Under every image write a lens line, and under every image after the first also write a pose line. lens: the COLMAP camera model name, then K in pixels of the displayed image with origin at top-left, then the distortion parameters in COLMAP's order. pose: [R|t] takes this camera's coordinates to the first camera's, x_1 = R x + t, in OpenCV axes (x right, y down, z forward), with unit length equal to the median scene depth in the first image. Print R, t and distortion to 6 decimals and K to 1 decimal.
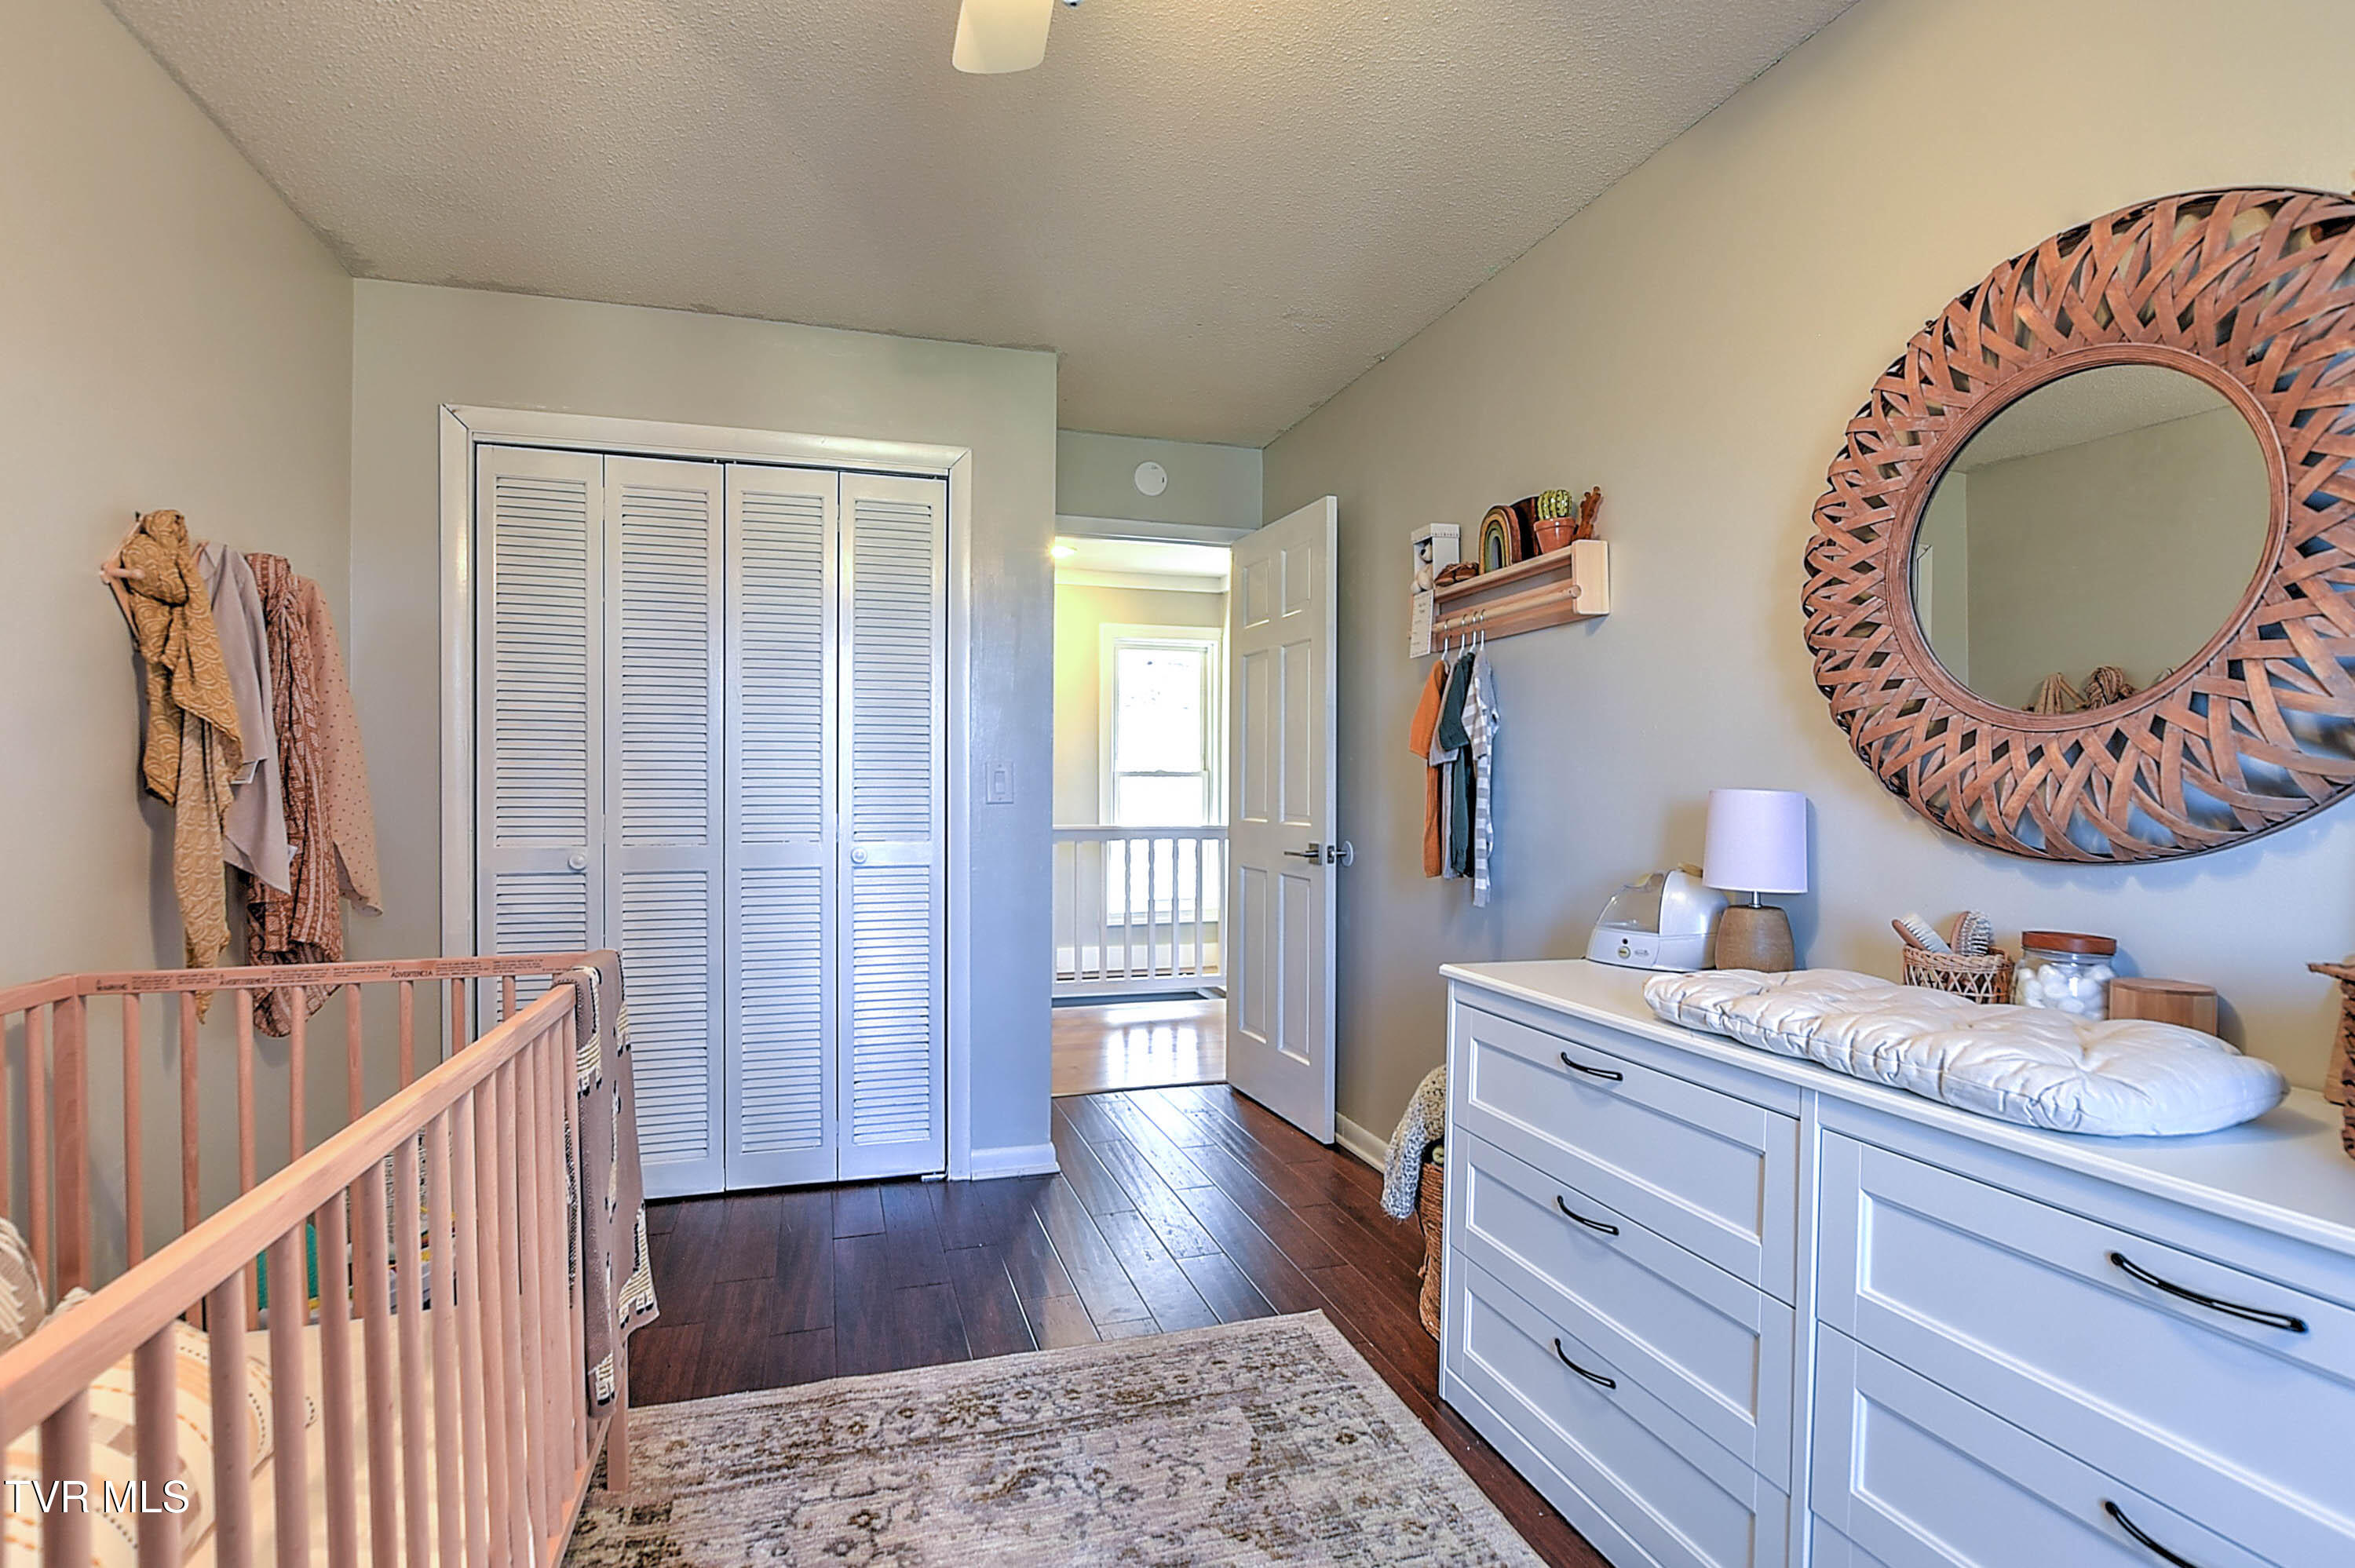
lens RADIAL K [[1097.6, 0, 1173.0], [0, 1097.6, 796.4], [0, 0, 1]] dist [-0.001449, -0.000327]
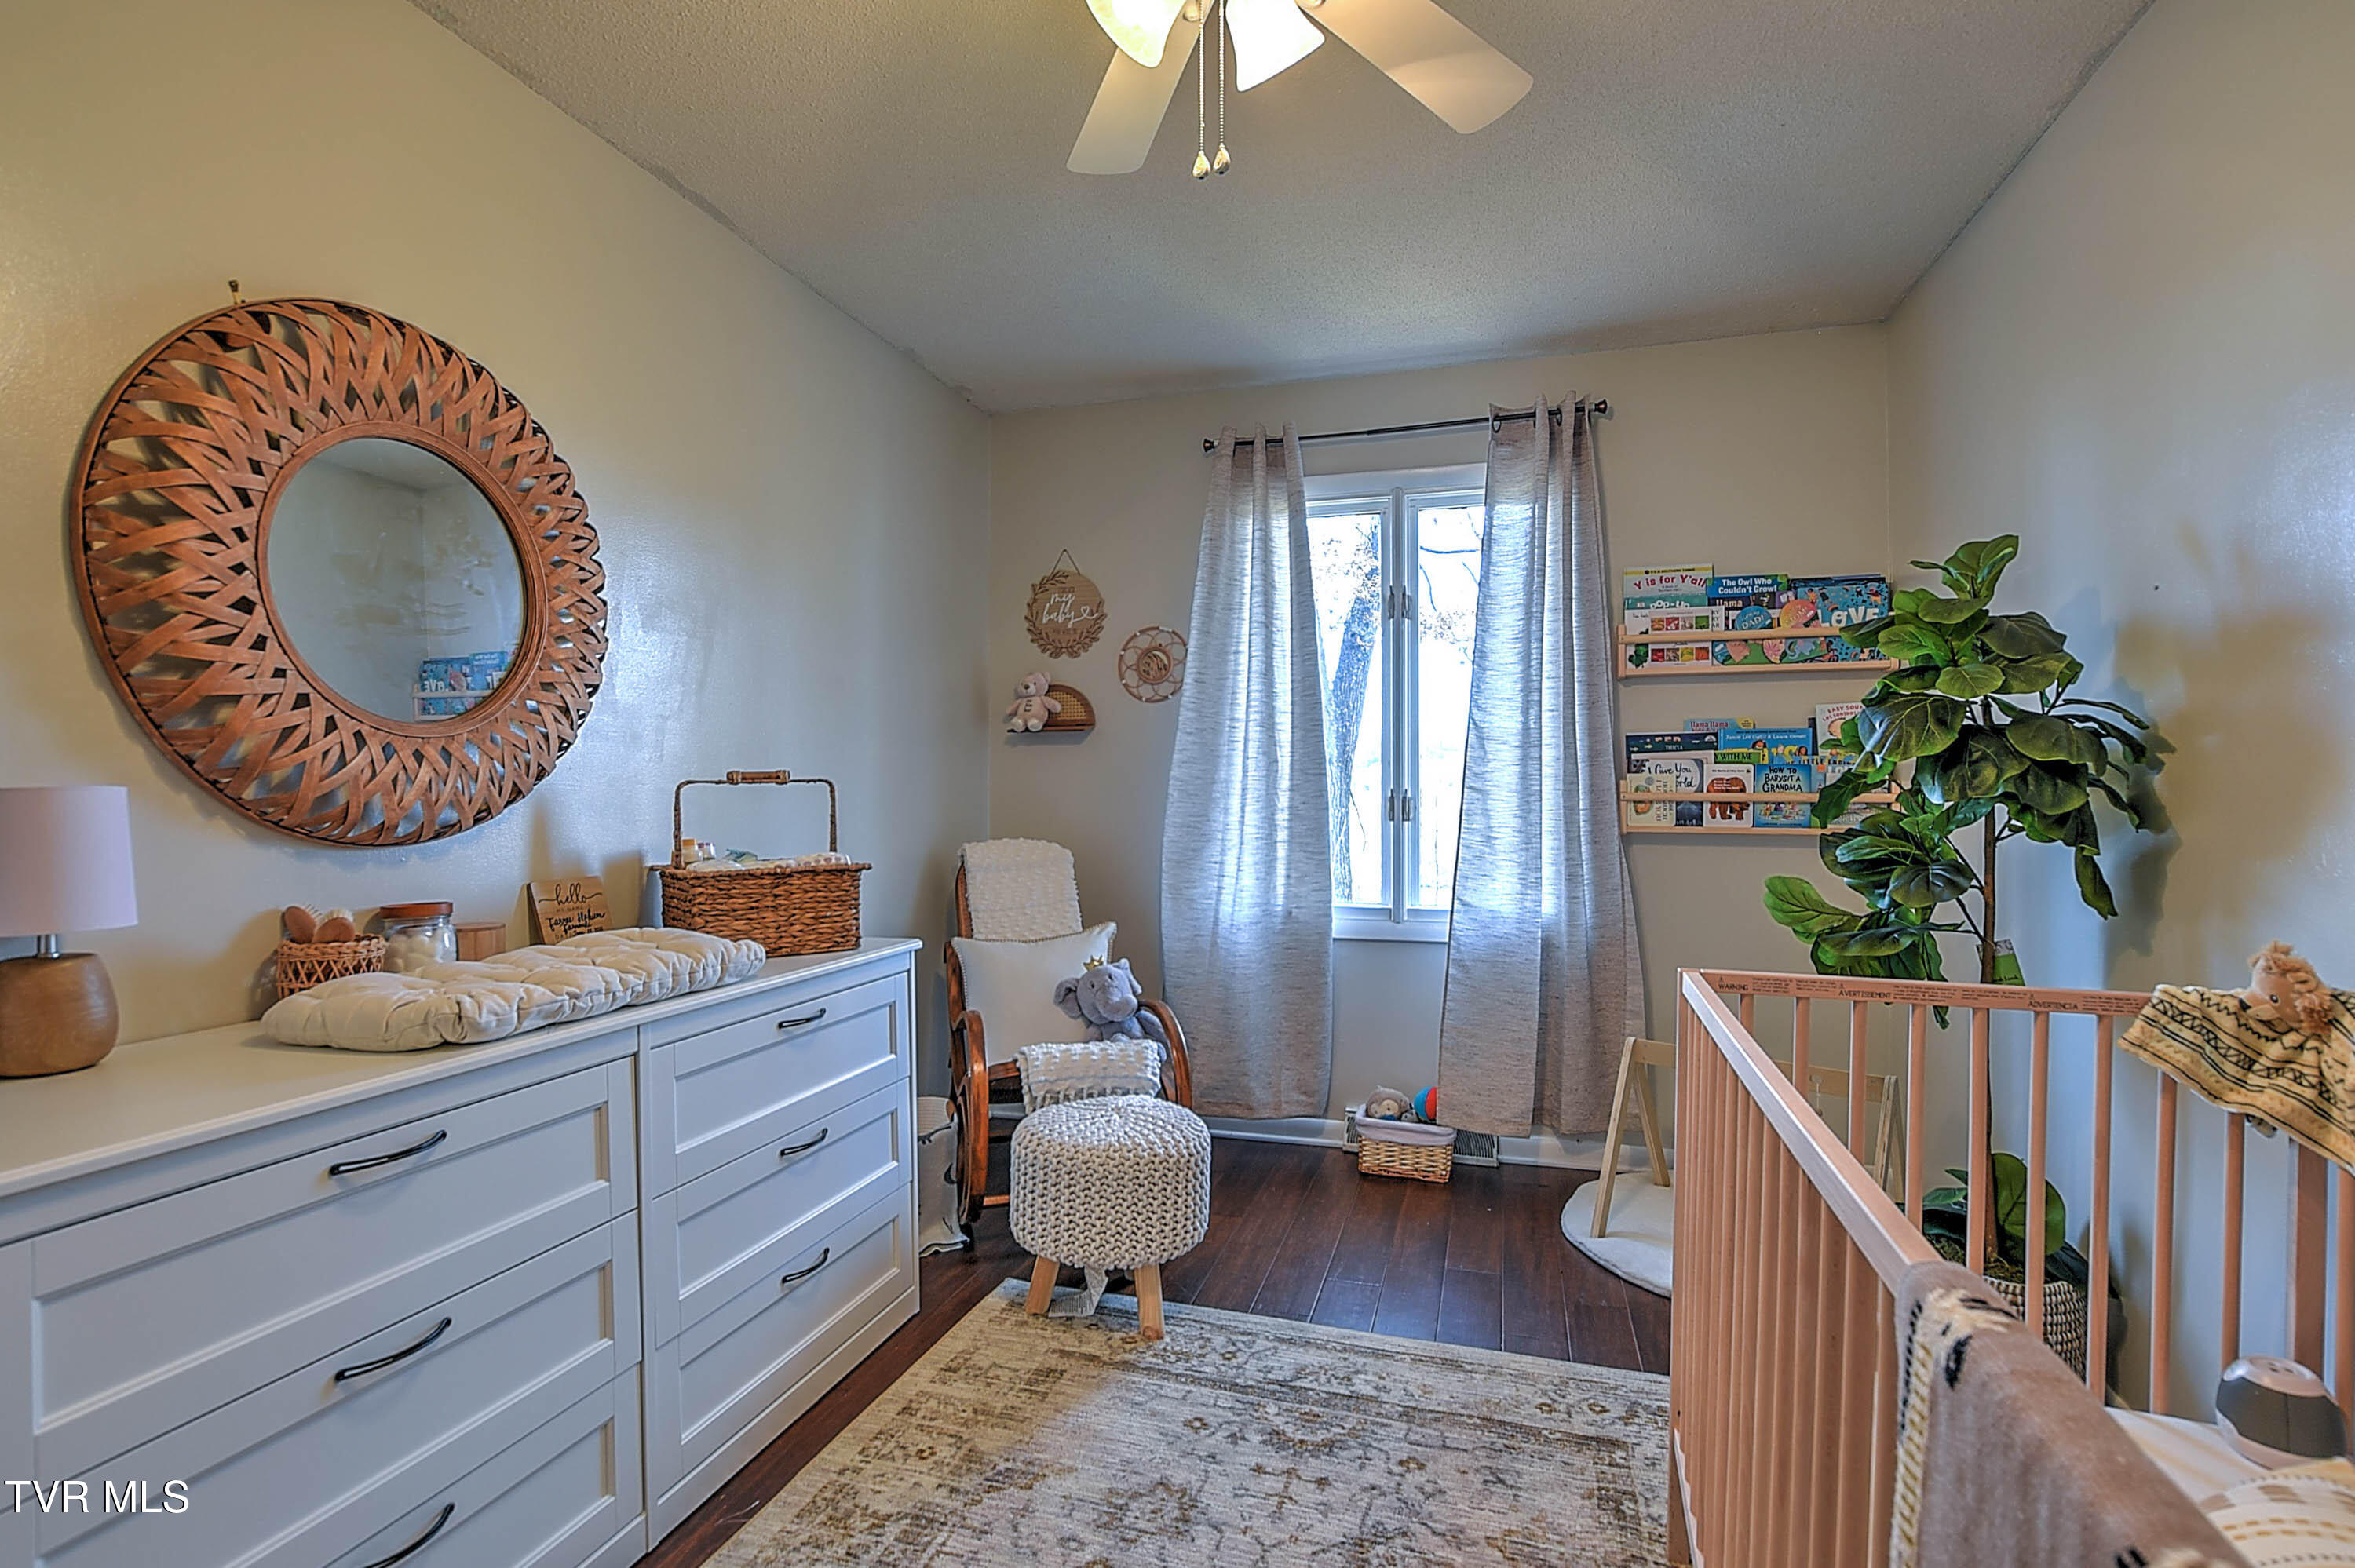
lens RADIAL K [[1097.6, 0, 1180.0], [0, 1097.6, 793.9], [0, 0, 1]] dist [-0.001449, -0.000327]
pose [[-0.820078, -0.006021, 0.572221, -0.517766], [0.006126, 0.999795, 0.019300, -0.013114], [-0.572219, 0.019333, -0.819873, 1.361002]]
